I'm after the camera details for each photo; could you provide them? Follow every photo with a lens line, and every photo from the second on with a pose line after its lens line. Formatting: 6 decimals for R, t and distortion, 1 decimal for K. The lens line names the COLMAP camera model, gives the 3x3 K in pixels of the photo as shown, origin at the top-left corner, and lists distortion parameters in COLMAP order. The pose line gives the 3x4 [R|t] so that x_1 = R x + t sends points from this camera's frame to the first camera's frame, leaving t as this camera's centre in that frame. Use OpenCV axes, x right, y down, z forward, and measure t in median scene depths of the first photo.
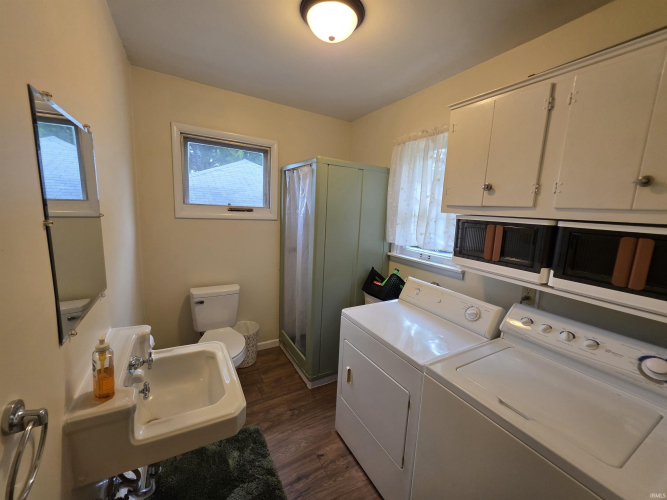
lens RADIAL K [[266.4, 0, 333.8], [0, 266.4, 248.9], [0, 0, 1]] dist [0.001596, -0.000522]
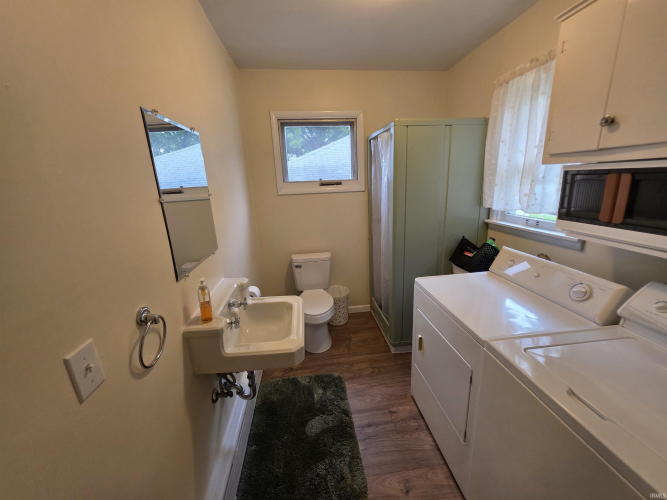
lens RADIAL K [[266.4, 0, 333.4], [0, 266.4, 249.2], [0, 0, 1]] dist [0.001596, -0.000522]
pose [[0.911558, 0.016452, -0.410843, 0.157398], [0.024839, 0.995171, 0.094962, 0.021669], [0.410421, -0.096768, 0.906747, 0.002211]]
